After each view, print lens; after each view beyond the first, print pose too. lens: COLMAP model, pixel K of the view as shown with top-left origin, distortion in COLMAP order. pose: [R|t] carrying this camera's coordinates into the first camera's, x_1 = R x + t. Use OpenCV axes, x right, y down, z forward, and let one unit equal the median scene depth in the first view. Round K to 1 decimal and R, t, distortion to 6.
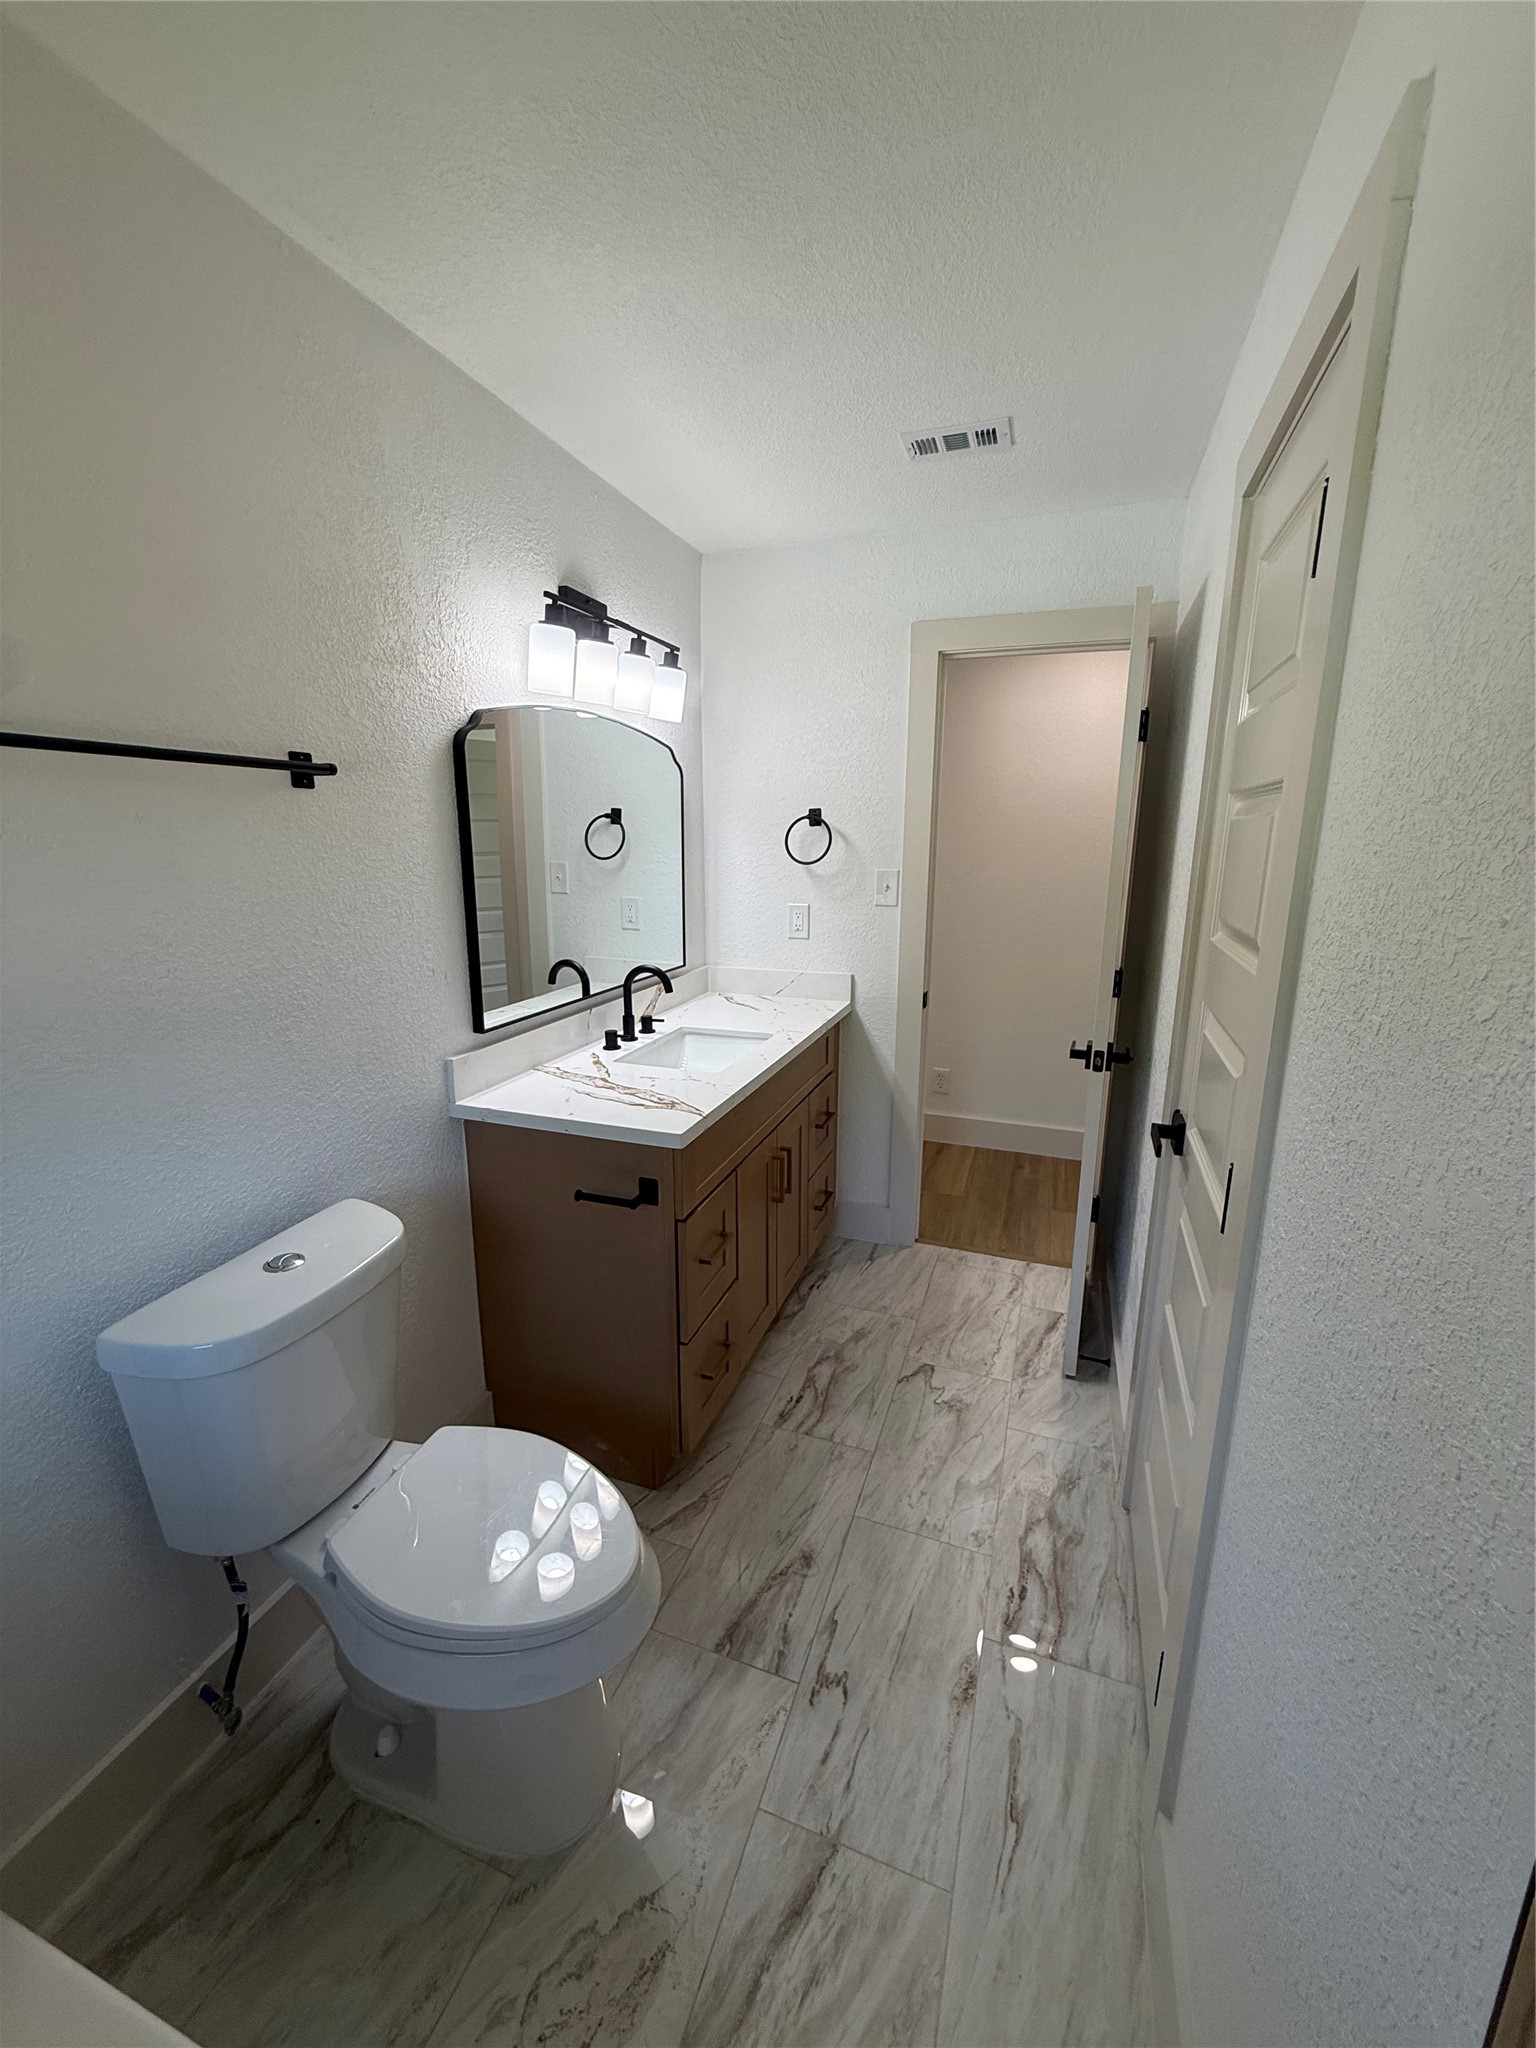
lens RADIAL K [[824.4, 0, 770.0], [0, 824.4, 1017.4], [0, 0, 1]] dist [0.000875, 0.000177]
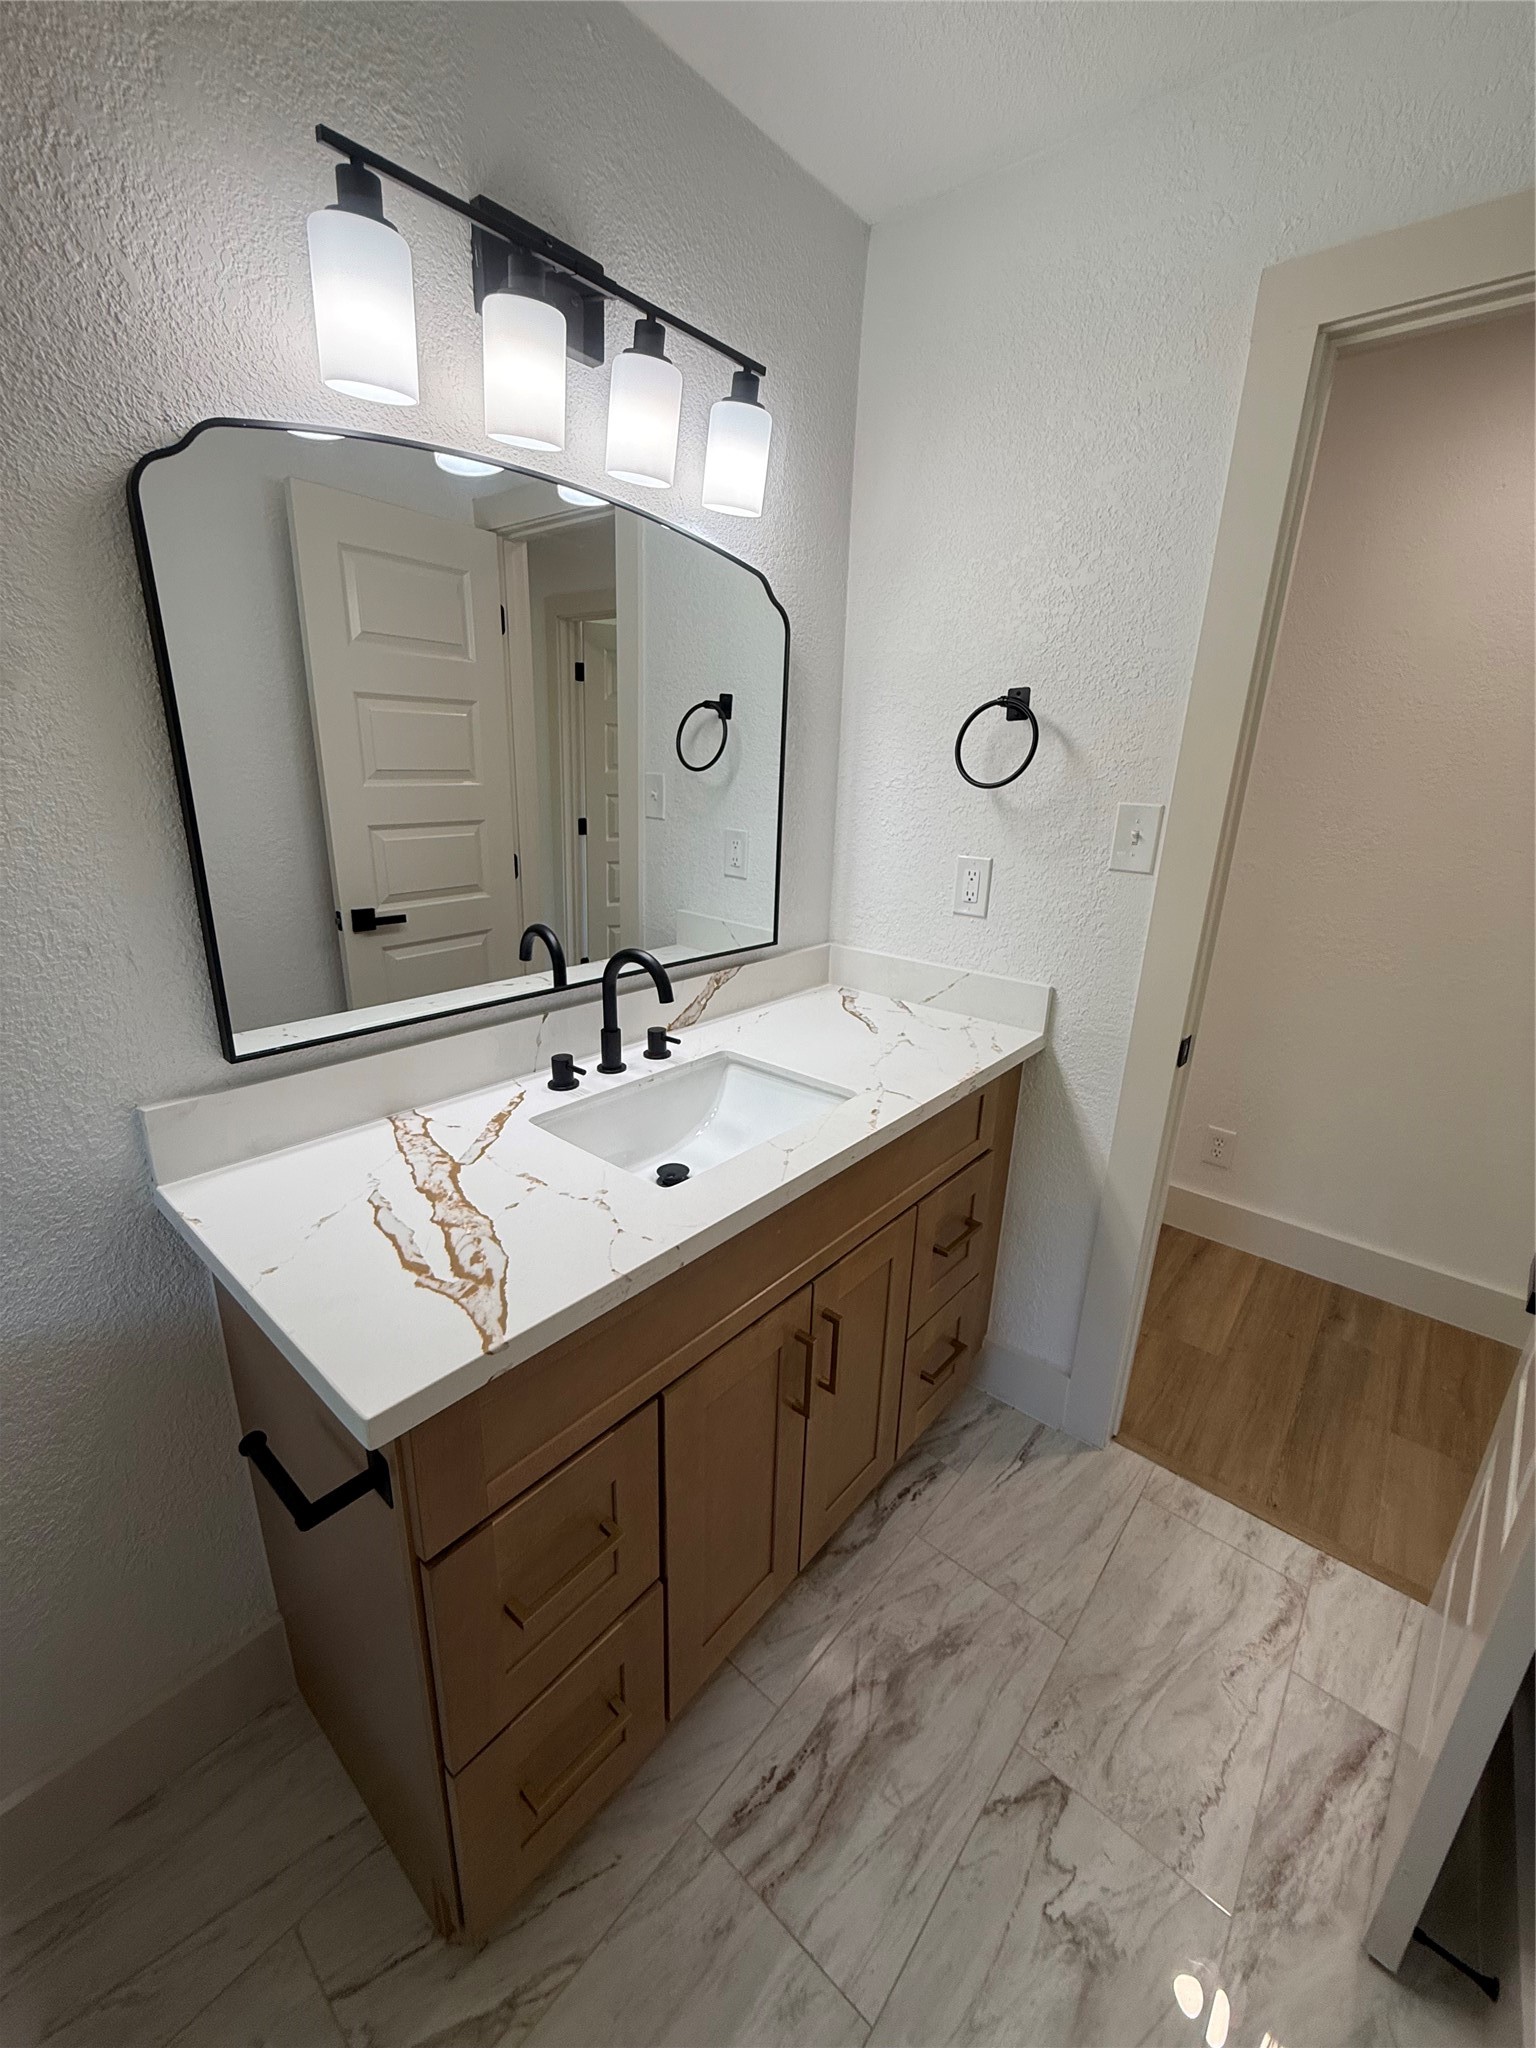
lens RADIAL K [[823.0, 0, 767.2], [0, 823.0, 1019.7], [0, 0, 1]] dist [0.000141, 0.000010]
pose [[0.935692, 0.131023, -0.327588, 0.135550], [-0.104594, 0.989762, 0.097115, -0.084271], [0.336958, -0.056606, 0.939816, 0.512916]]
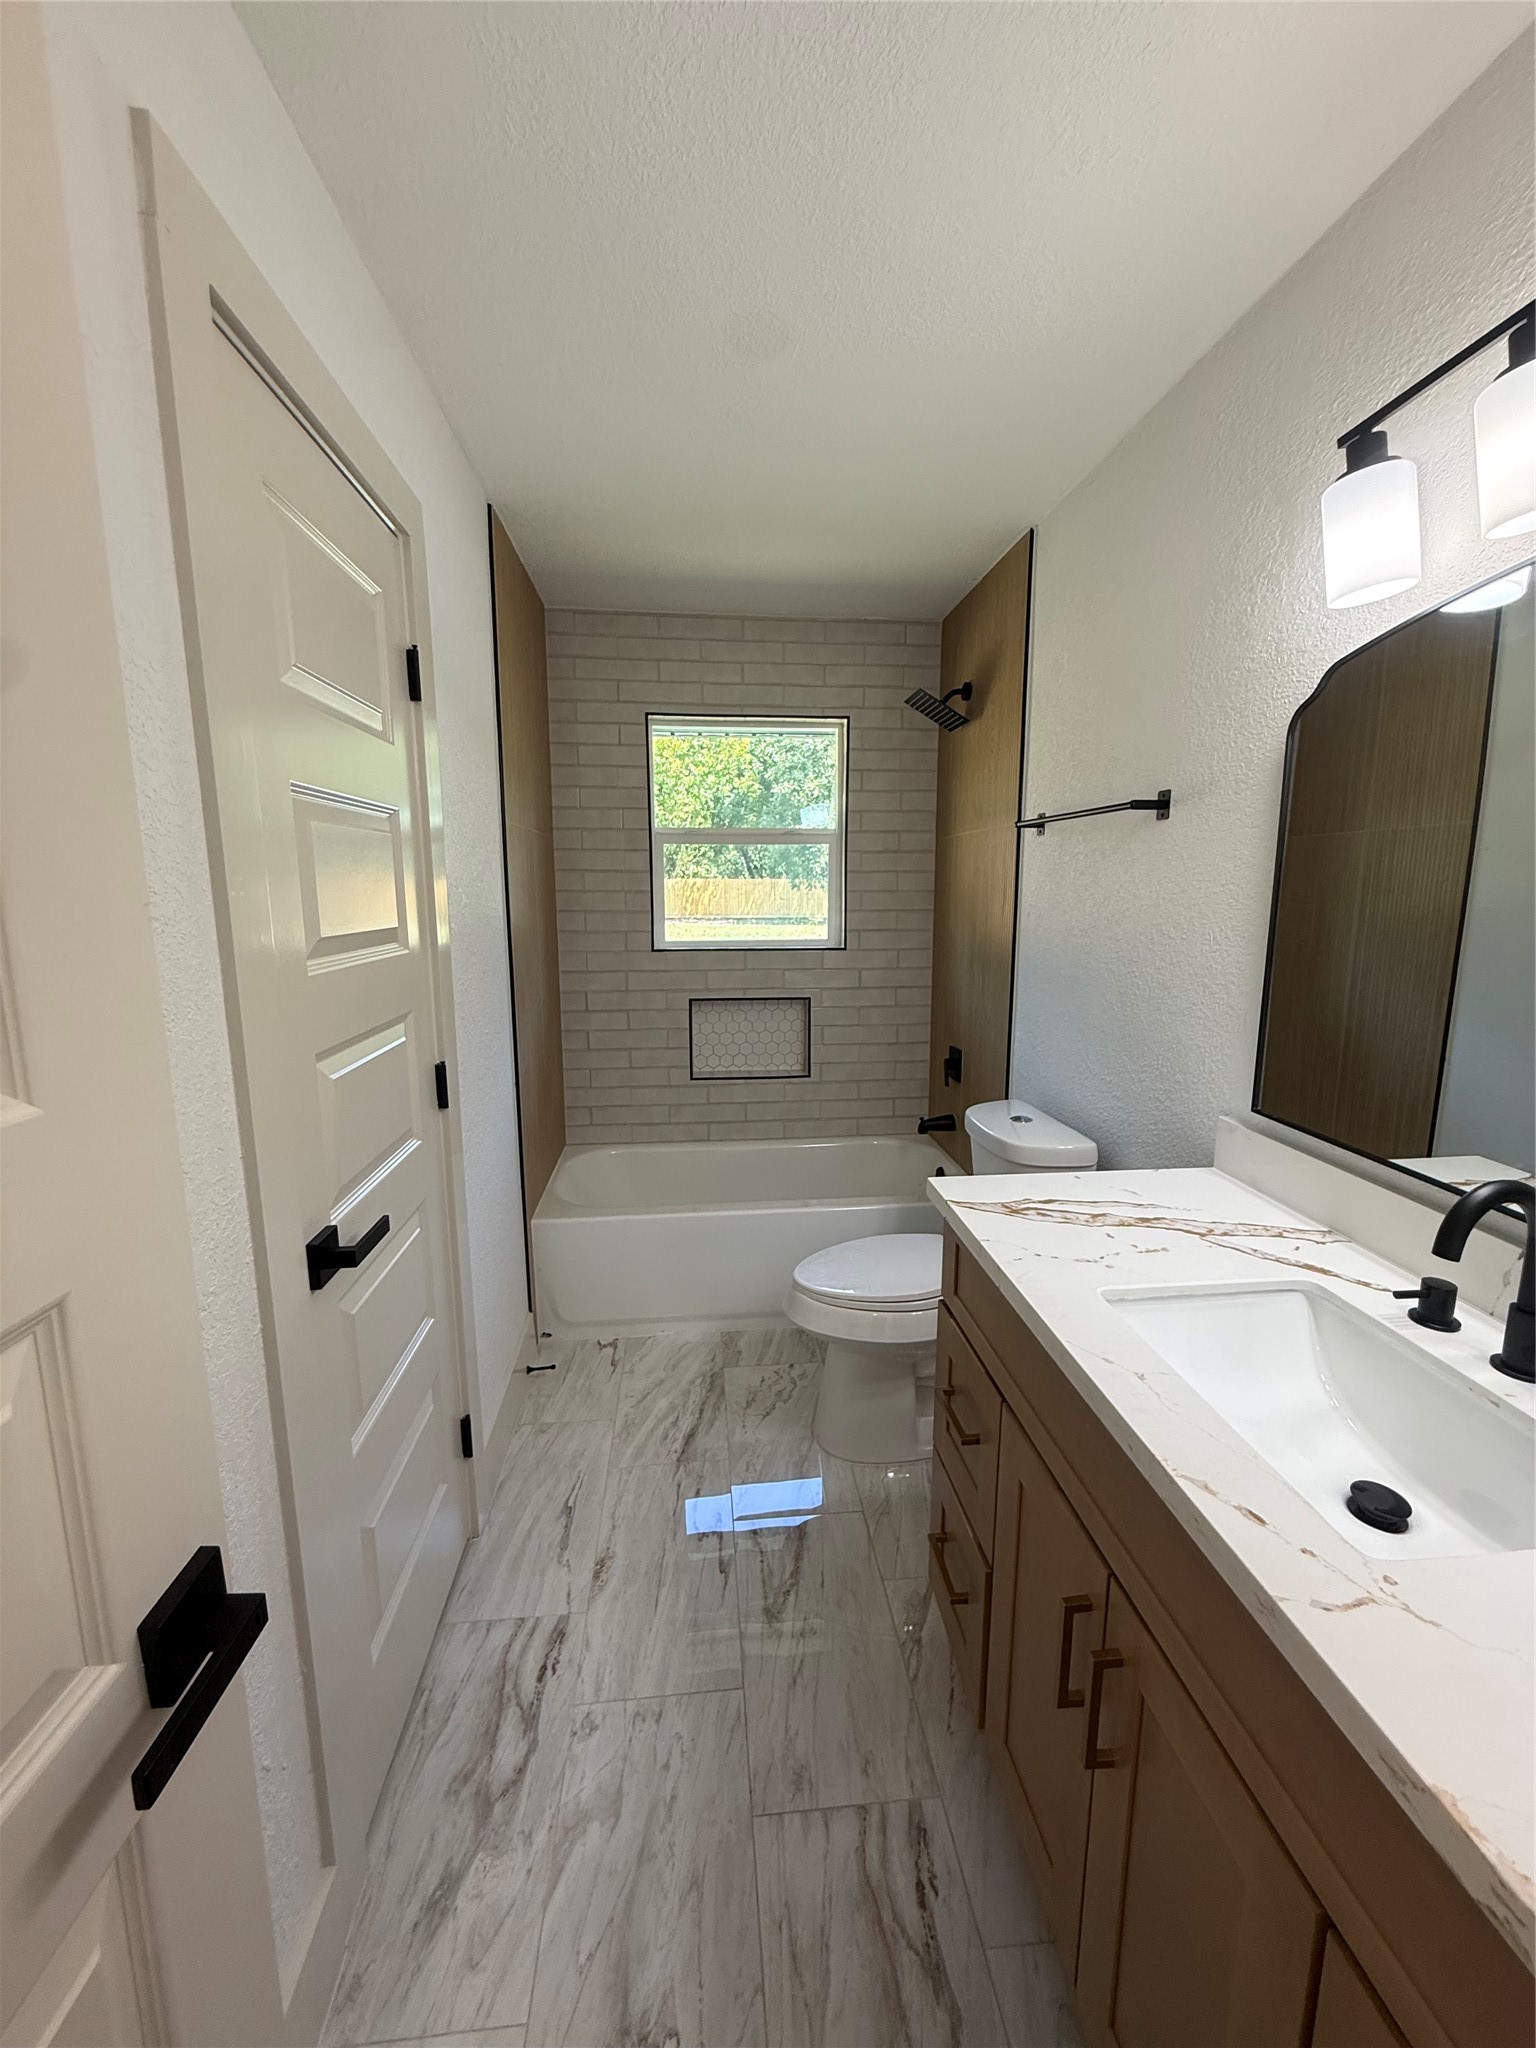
lens RADIAL K [[818.9, 0, 772.1], [0, 818.9, 1020.2], [0, 0, 1]] dist [0.000109, -0.000137]
pose [[-0.902934, 0.064733, -0.424877, 0.308614], [-0.099250, 0.930464, 0.352685, -0.236802], [0.418163, 0.360620, -0.833722, 1.192153]]
